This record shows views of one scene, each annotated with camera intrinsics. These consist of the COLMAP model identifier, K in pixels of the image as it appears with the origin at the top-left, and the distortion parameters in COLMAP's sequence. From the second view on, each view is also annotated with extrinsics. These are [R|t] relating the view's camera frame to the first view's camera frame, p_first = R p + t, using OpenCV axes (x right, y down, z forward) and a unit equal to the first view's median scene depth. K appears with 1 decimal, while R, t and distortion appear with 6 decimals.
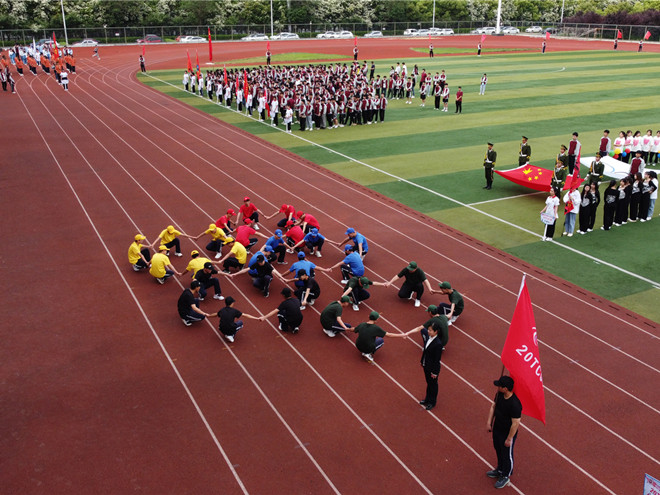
lens RADIAL K [[630.0, 0, 330.5], [0, 630.0, 245.0], [0, 0, 1]] dist [-0.005807, 0.000000]
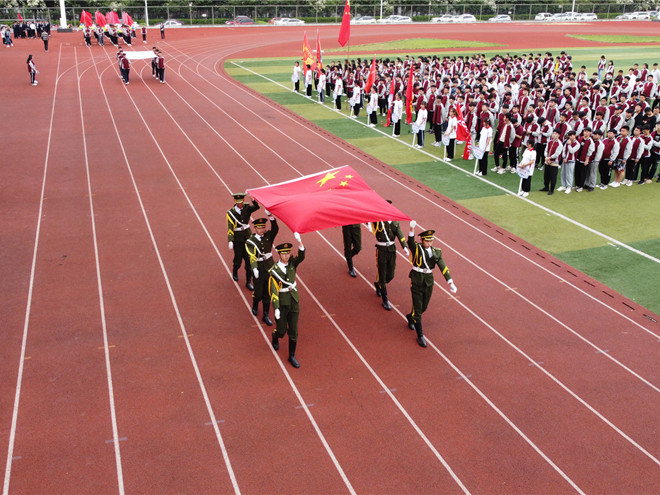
lens RADIAL K [[630.0, 0, 331.1], [0, 630.0, 250.0], [0, 0, 1]] dist [-0.005807, 0.000000]
pose [[0.991817, 0.053146, -0.116080, -0.123807], [-0.050234, 0.998349, 0.027870, -0.115051], [0.117370, -0.021811, 0.992849, 0.398342]]
